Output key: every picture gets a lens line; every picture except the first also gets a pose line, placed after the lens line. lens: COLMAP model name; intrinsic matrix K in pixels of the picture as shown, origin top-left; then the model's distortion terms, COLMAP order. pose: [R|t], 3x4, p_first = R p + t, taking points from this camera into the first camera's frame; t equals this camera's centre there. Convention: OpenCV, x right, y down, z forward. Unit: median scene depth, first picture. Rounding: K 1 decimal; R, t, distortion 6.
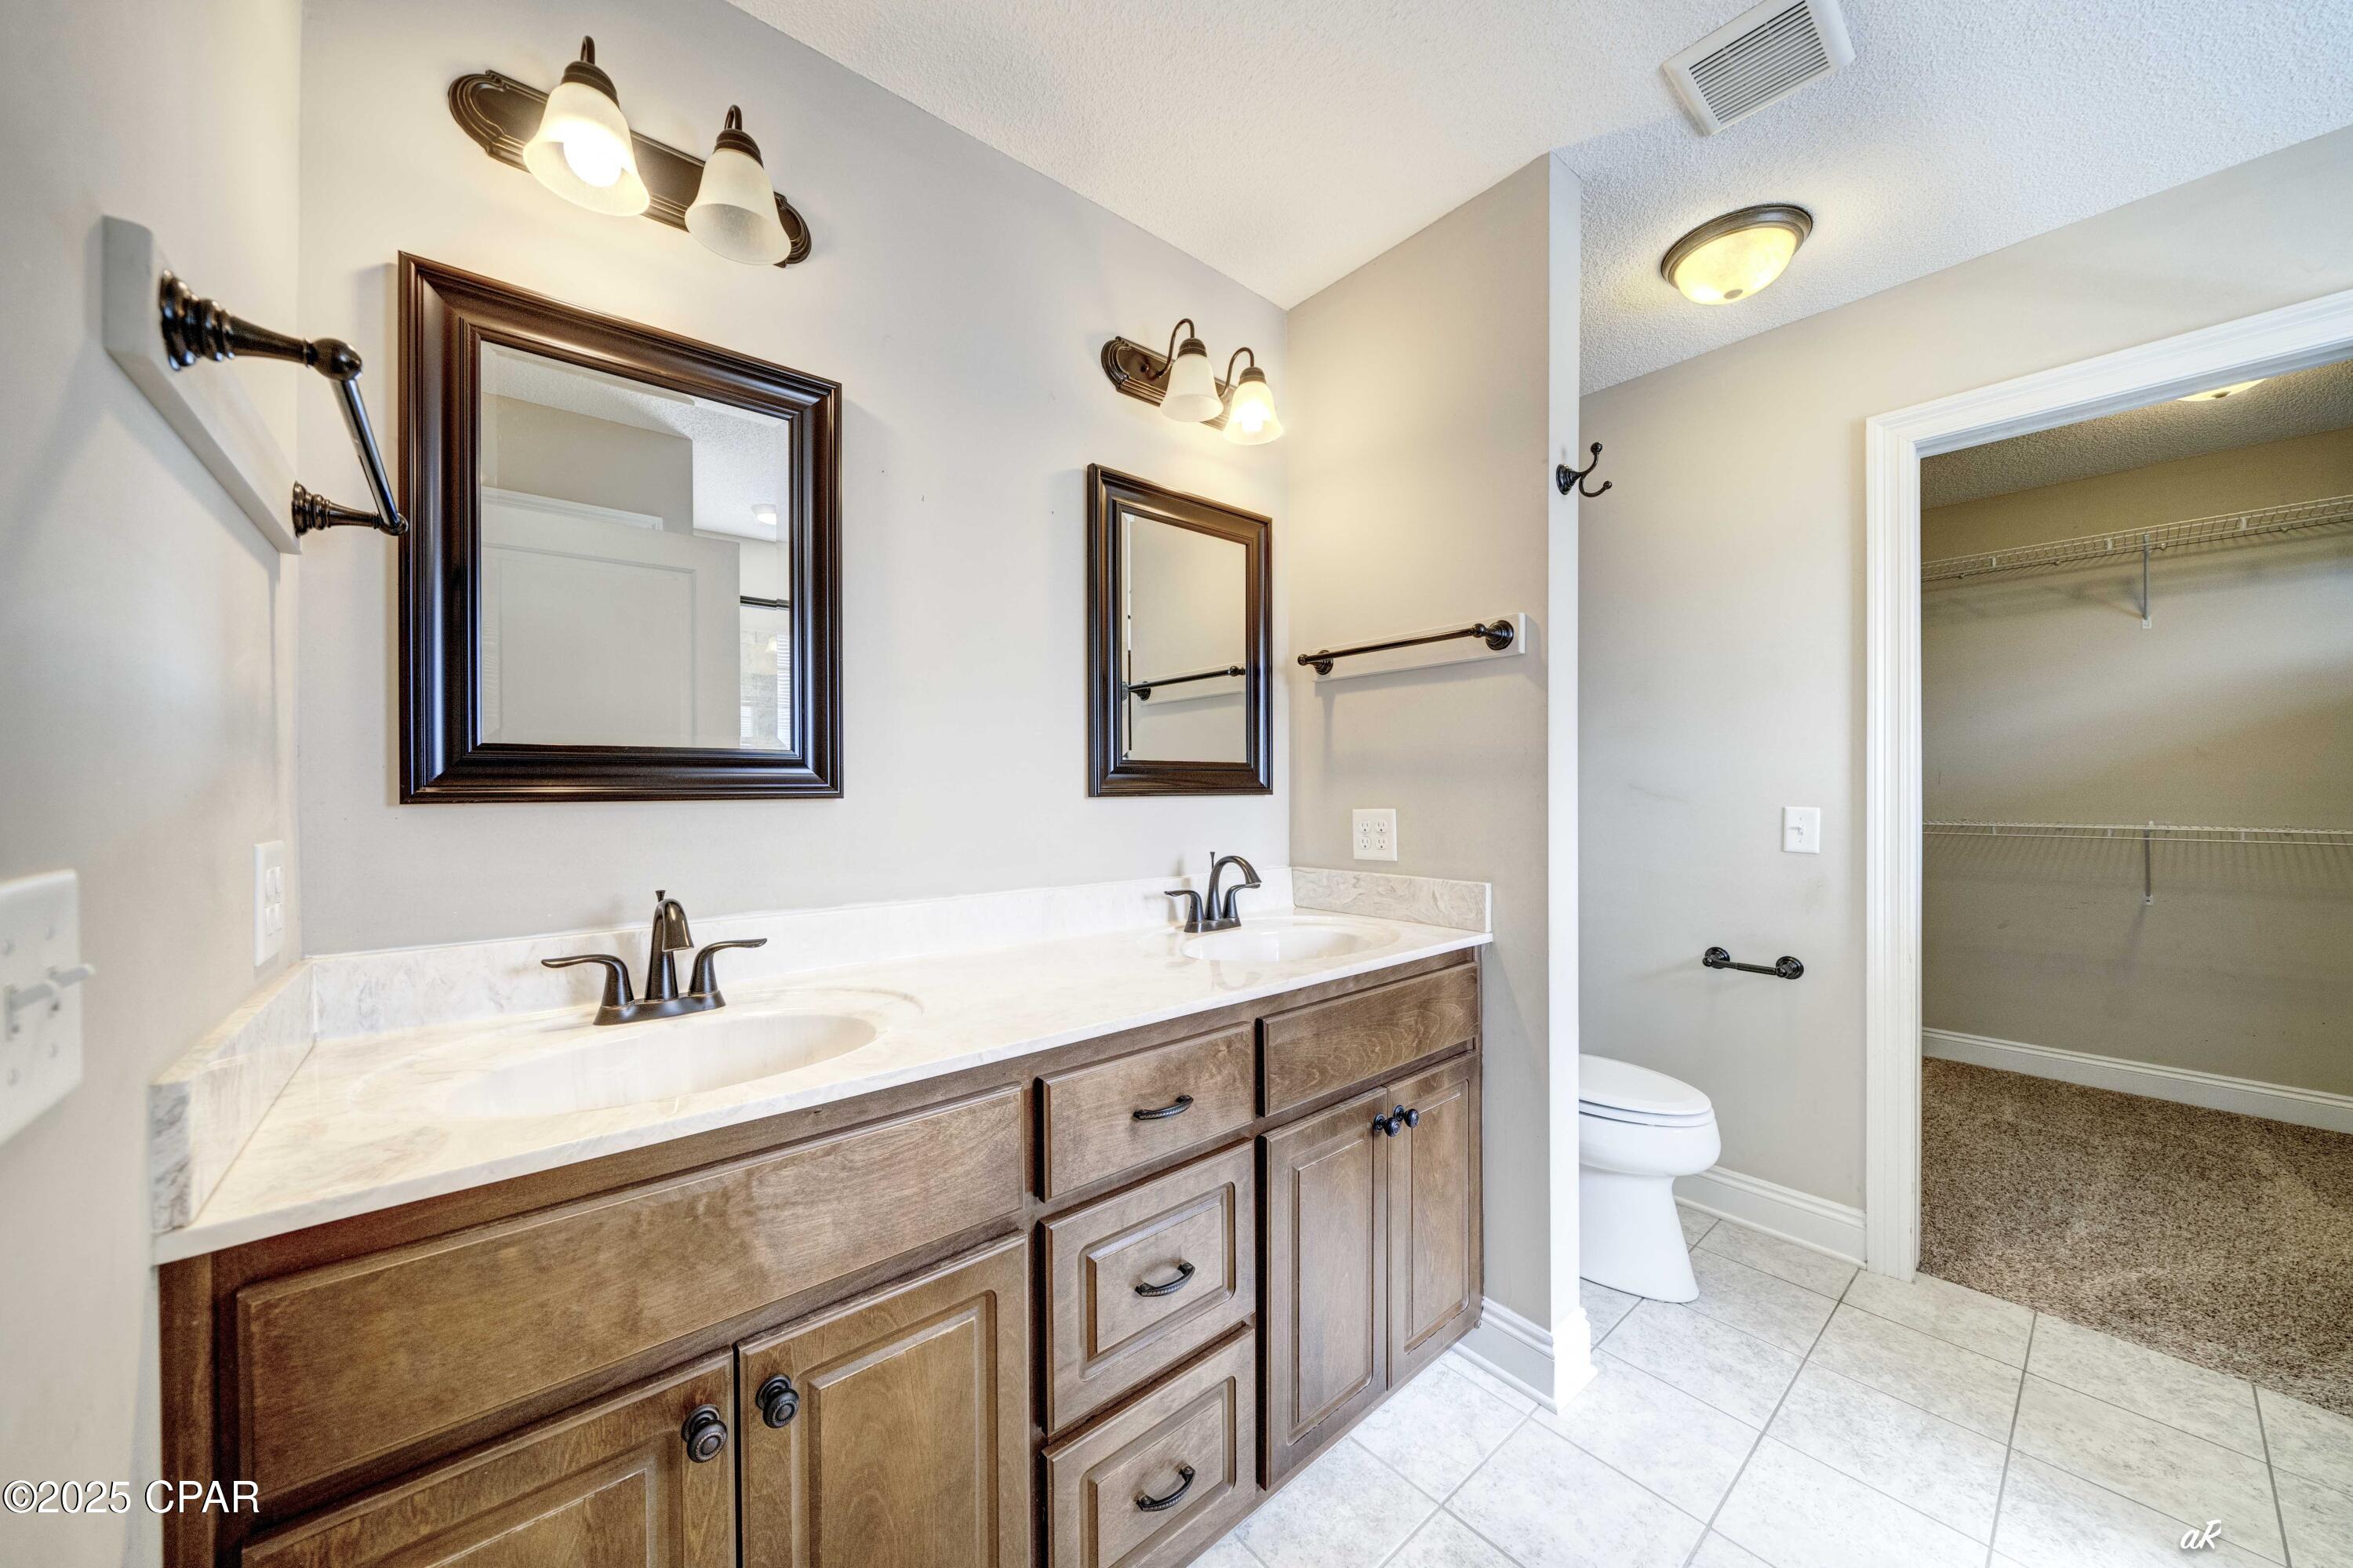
lens RADIAL K [[809.6, 0, 1177.6], [0, 809.6, 790.6], [0, 0, 1]] dist [-0.001632, -0.000062]
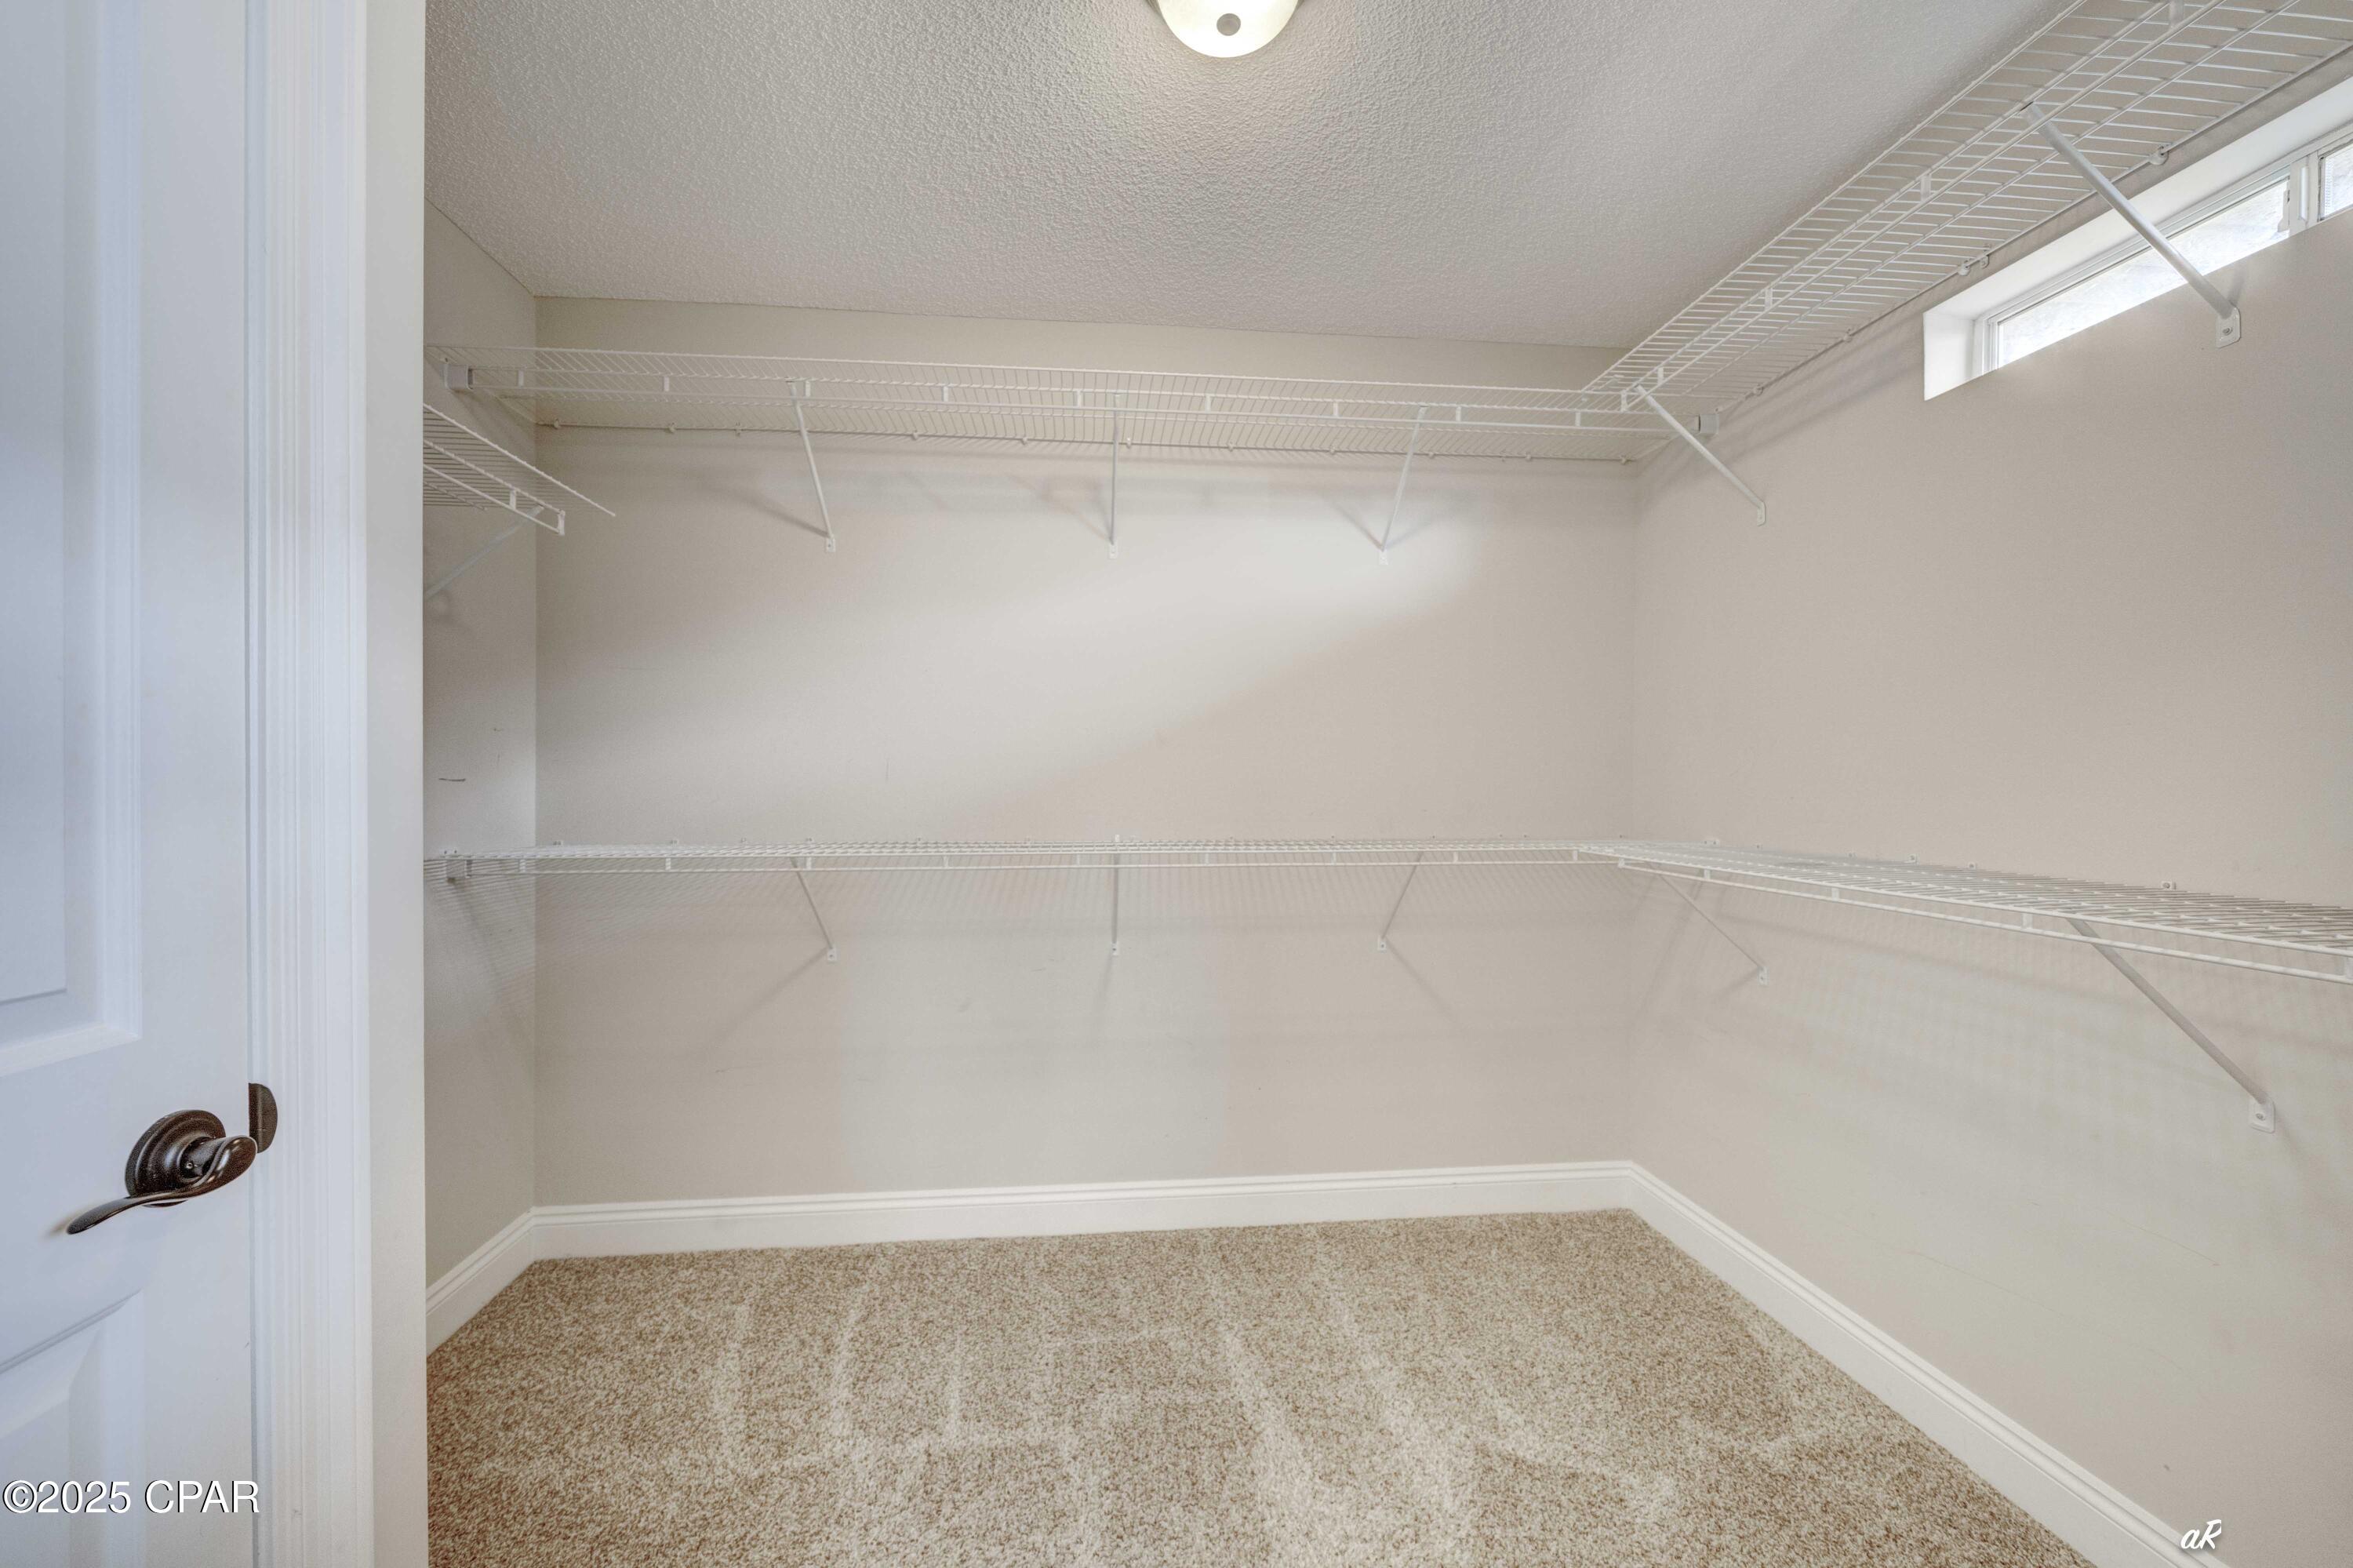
lens RADIAL K [[862.9, 0, 1176.5], [0, 862.9, 784.0], [0, 0, 1]] dist [0.000204, 0.000003]
pose [[0.557318, -0.001336, 0.830298, 0.819047], [0.000910, 0.999999, 0.000998, -0.009112], [-0.830299, 0.000199, 0.557319, 0.722207]]
